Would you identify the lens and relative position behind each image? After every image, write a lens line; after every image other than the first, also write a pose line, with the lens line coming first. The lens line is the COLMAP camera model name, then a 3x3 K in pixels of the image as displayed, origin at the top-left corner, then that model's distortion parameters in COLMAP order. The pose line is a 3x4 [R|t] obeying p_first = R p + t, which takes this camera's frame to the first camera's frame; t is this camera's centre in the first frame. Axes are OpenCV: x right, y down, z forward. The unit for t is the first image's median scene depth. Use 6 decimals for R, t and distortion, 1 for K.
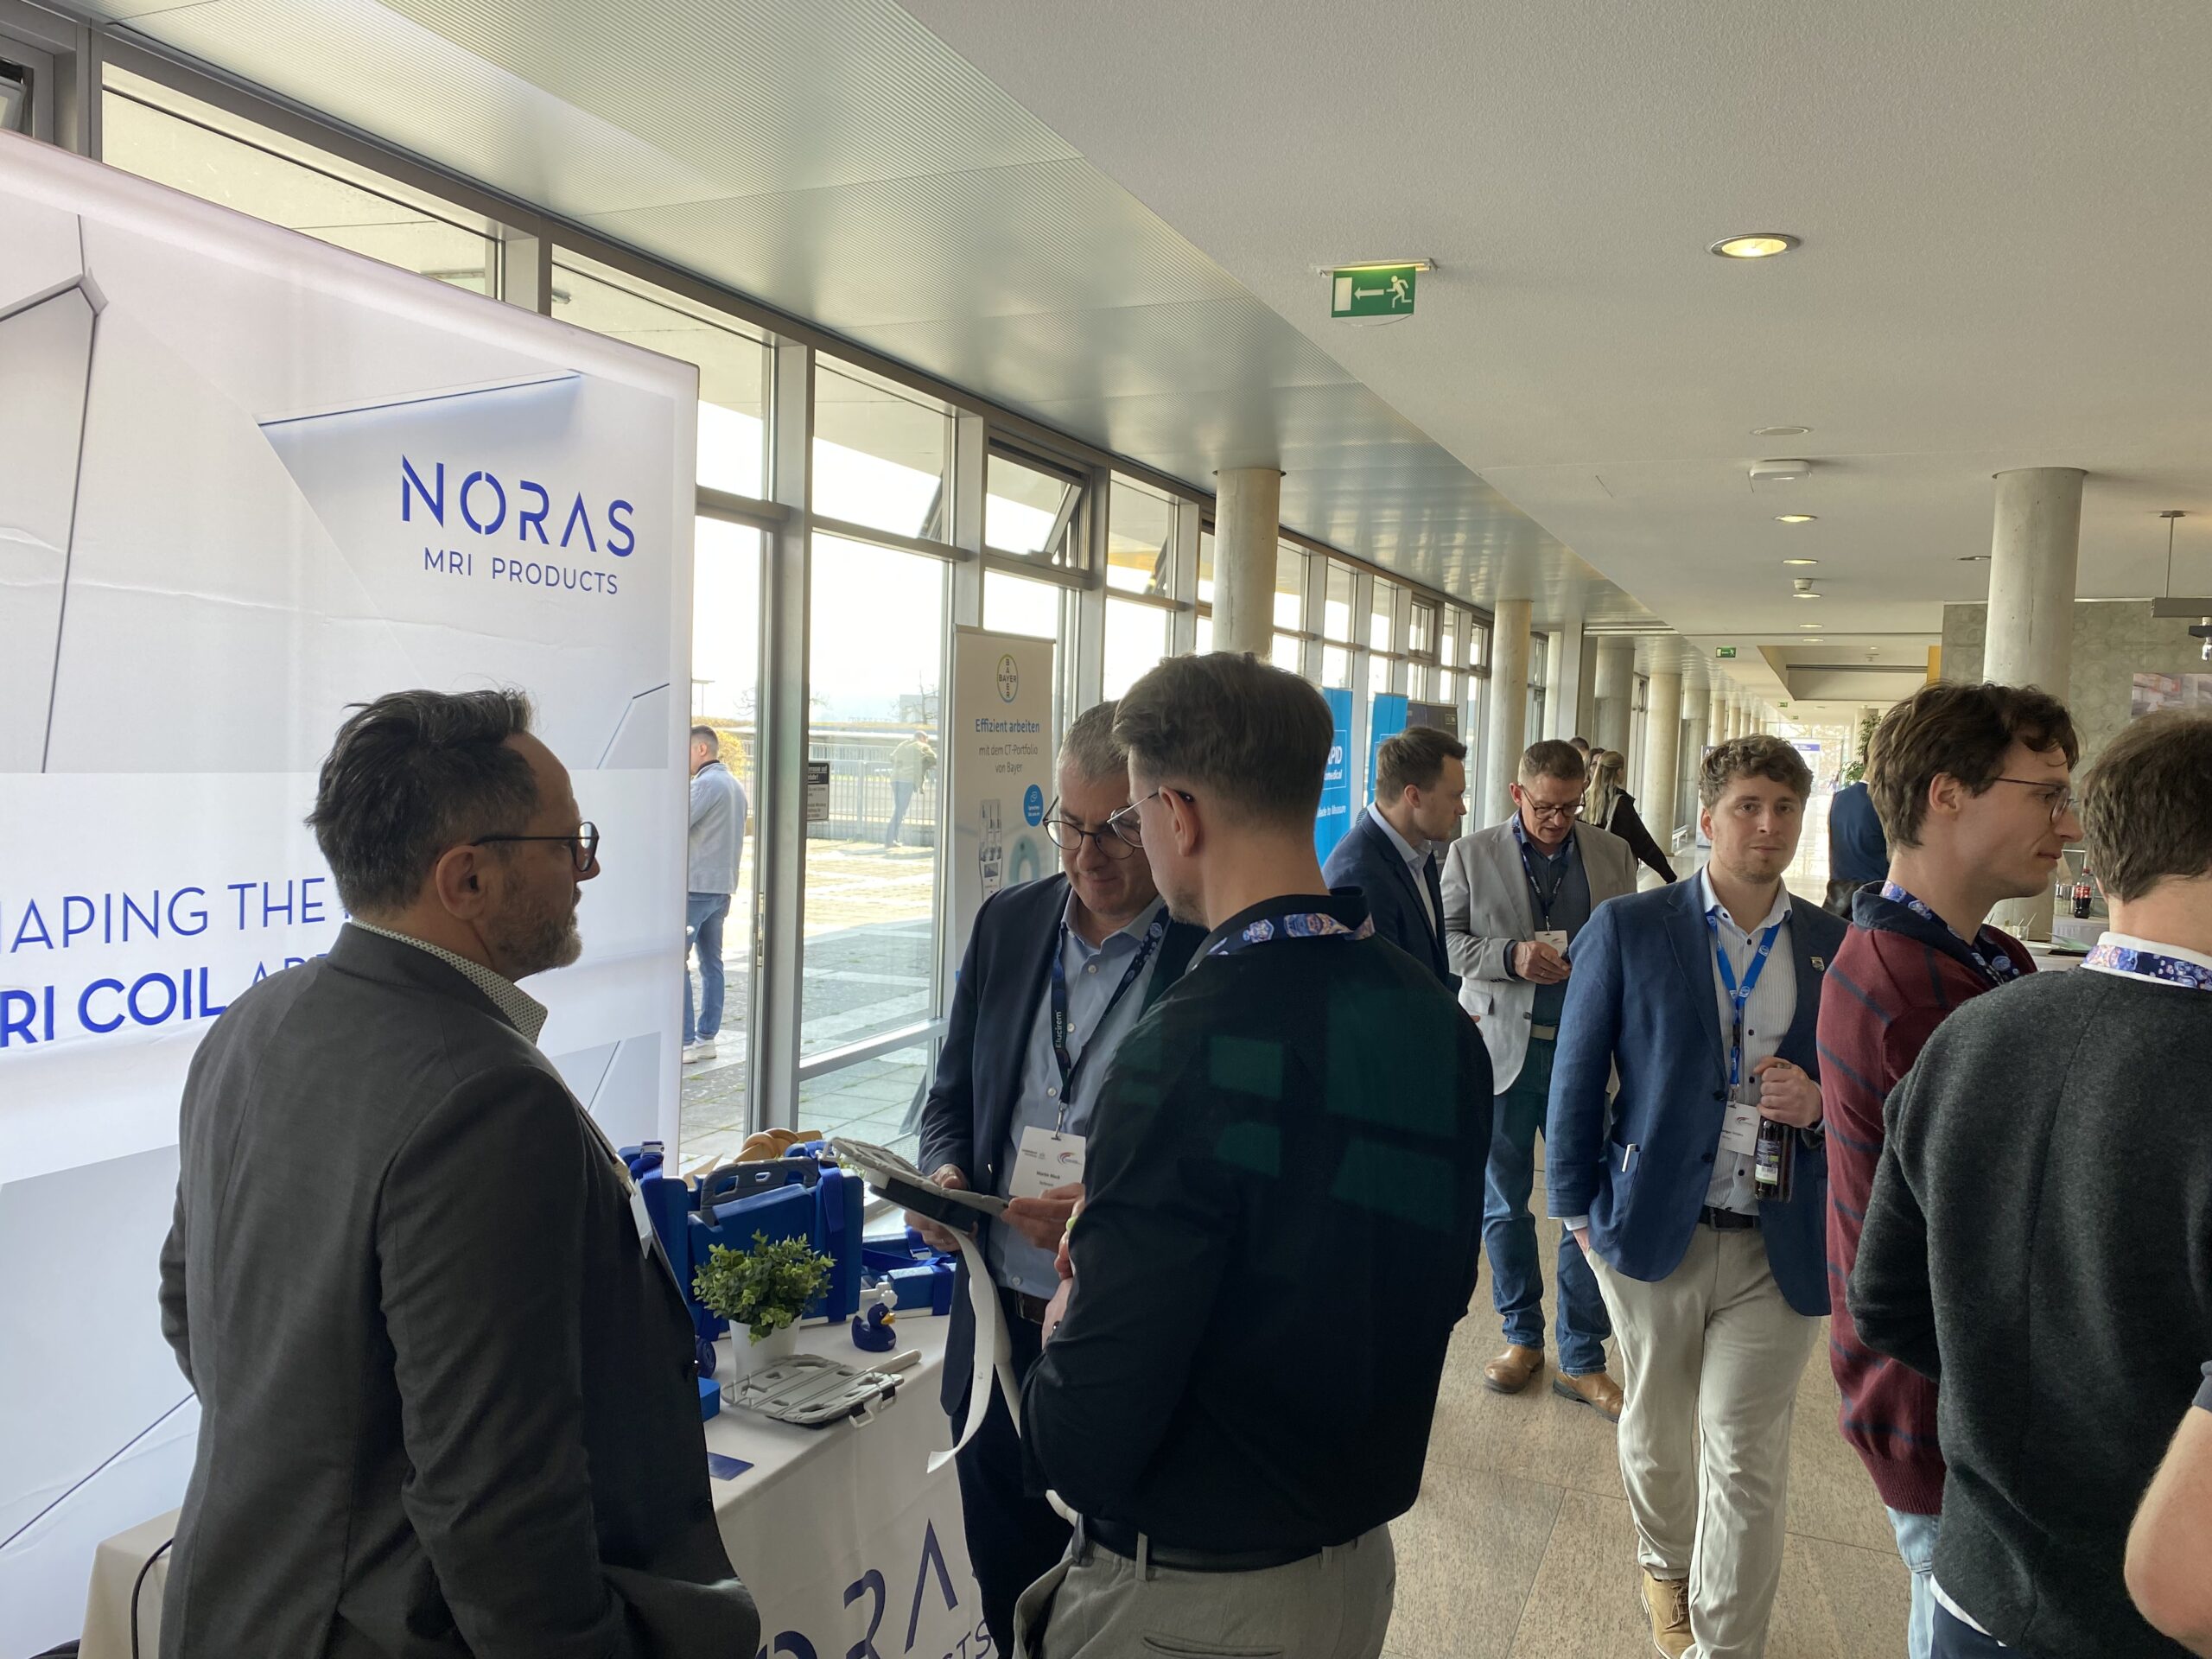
lens RADIAL K [[1668.7, 0, 1112.7], [0, 1668.7, 830.3], [0, 0, 1]] dist [0.001882, 0.004935]
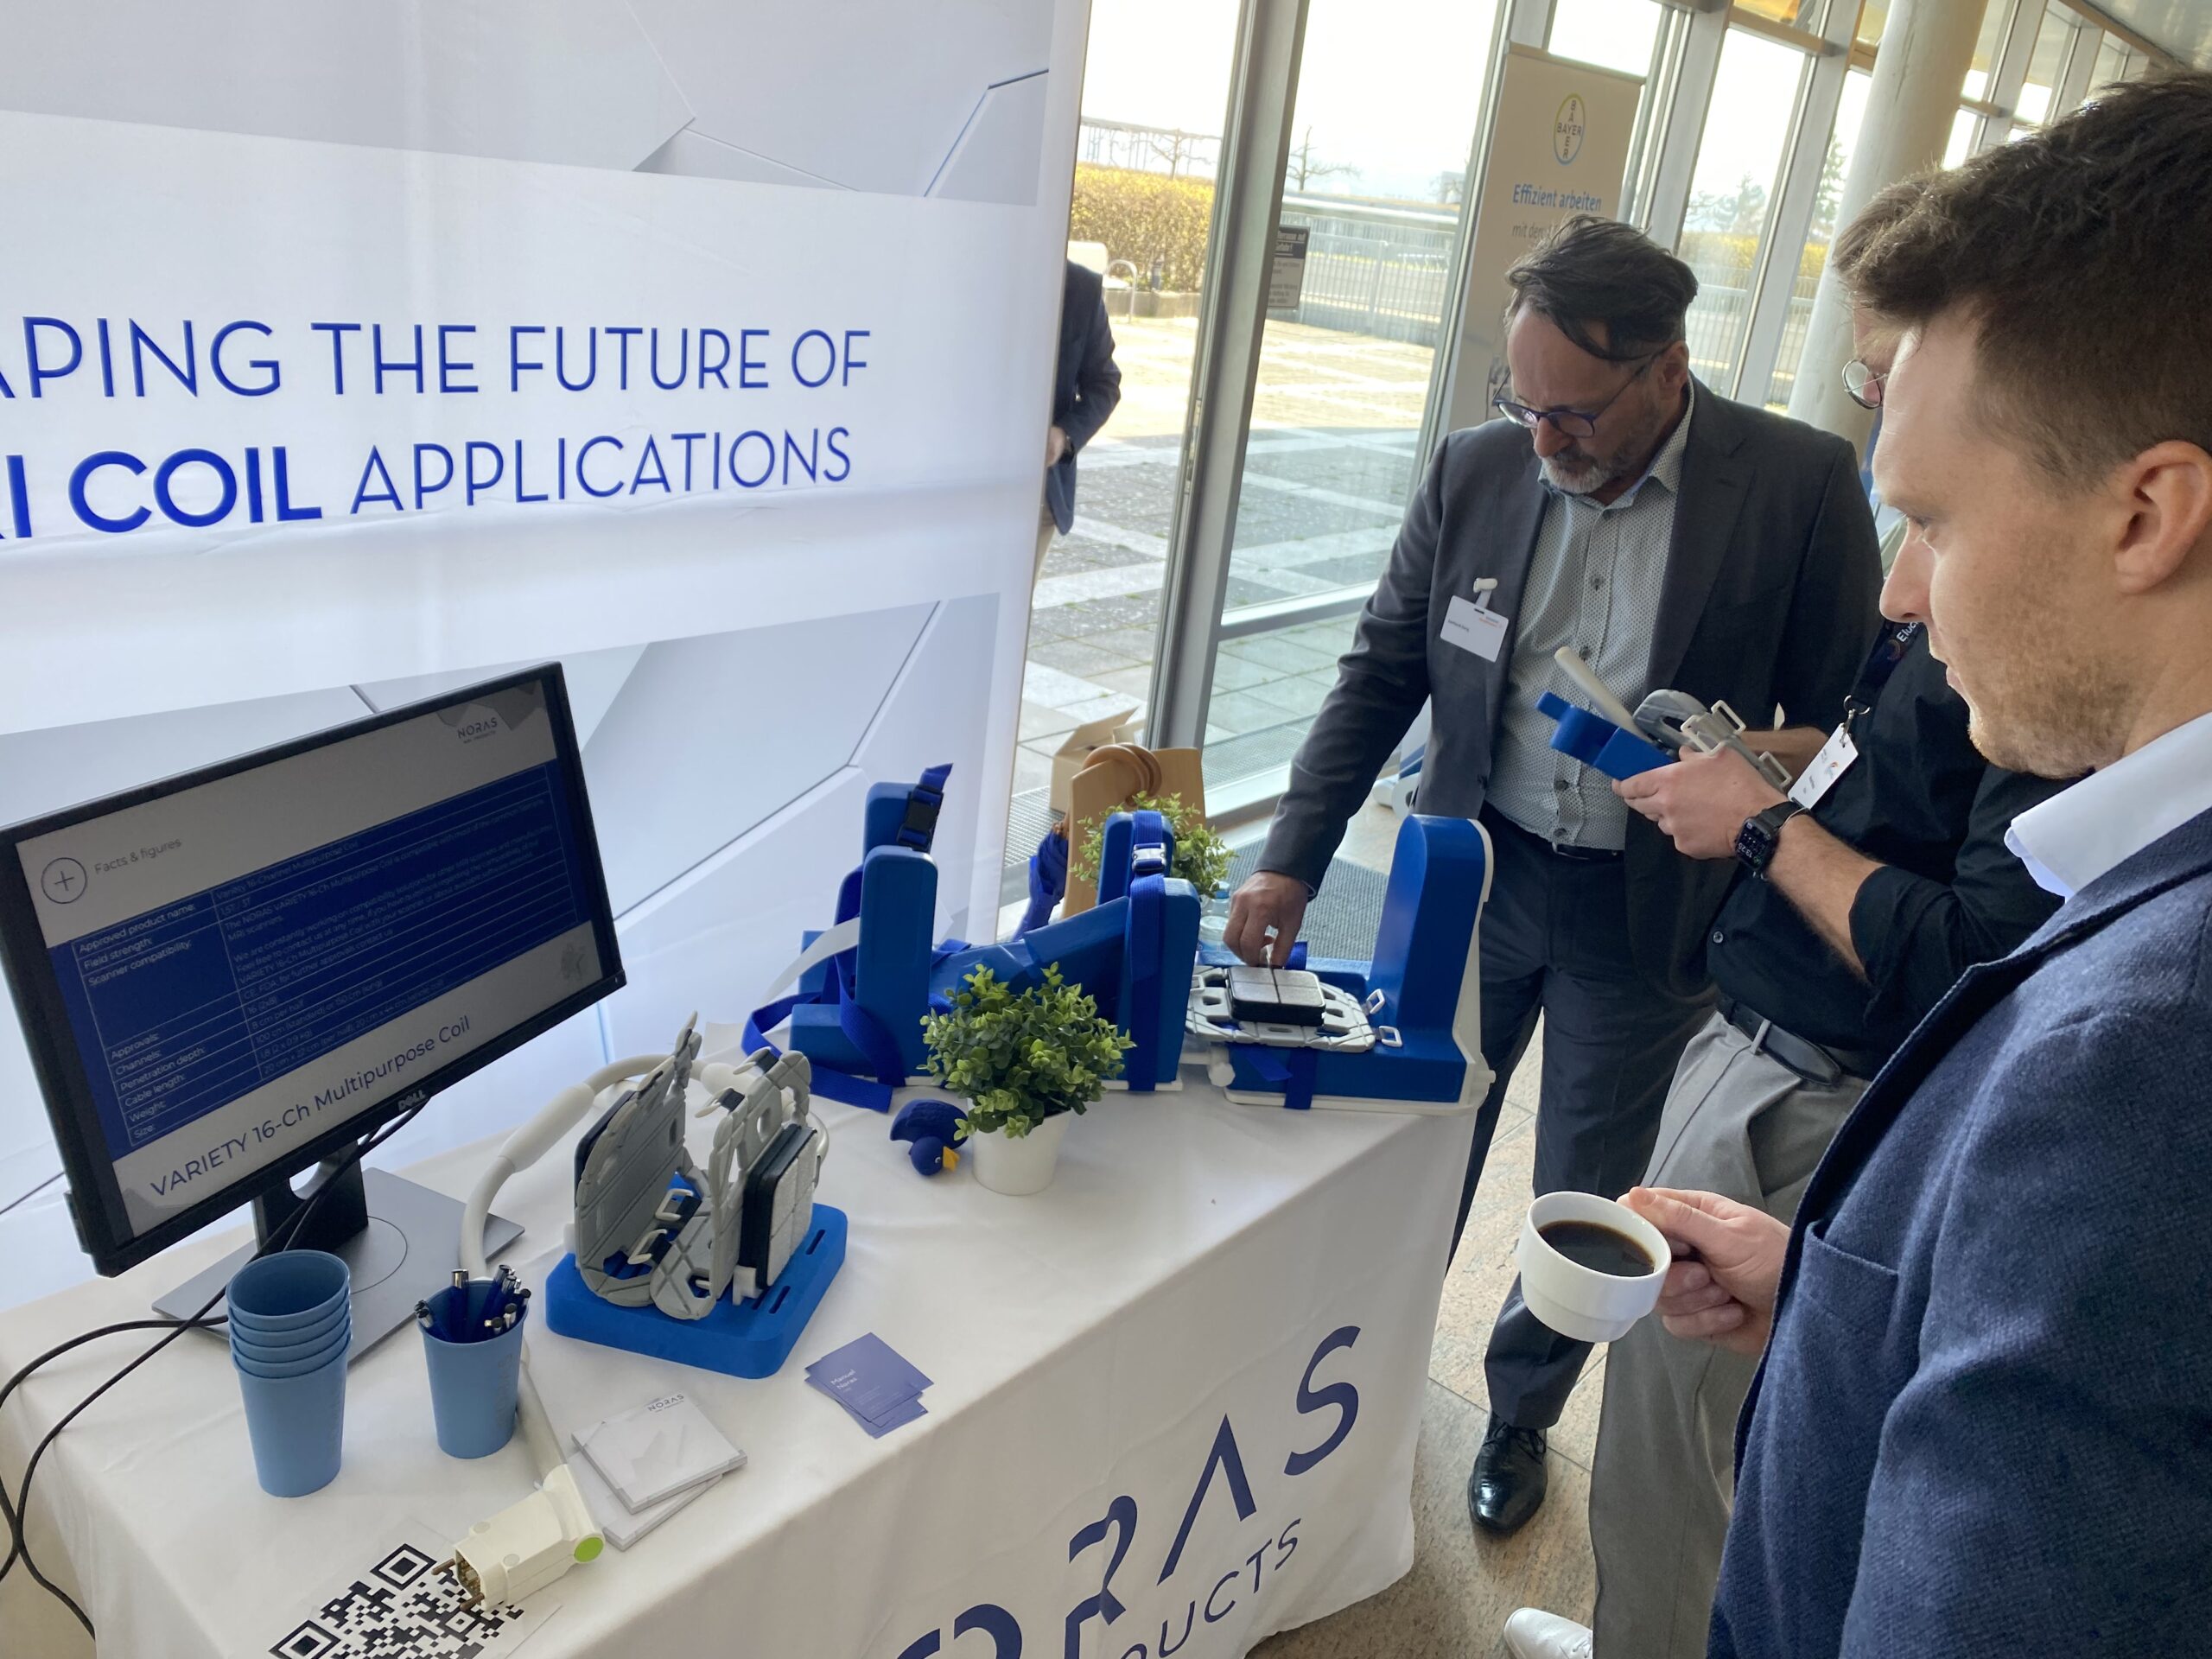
lens RADIAL K [[1668.7, 0, 1111.5], [0, 1668.7, 847.6], [0, 0, 1]] dist [0.001882, 0.004935]
pose [[0.949760, 0.181577, -0.254924, -0.017924], [-0.096495, 0.944710, 0.313388, -0.007038], [0.297733, -0.273044, 0.914769, 0.341313]]
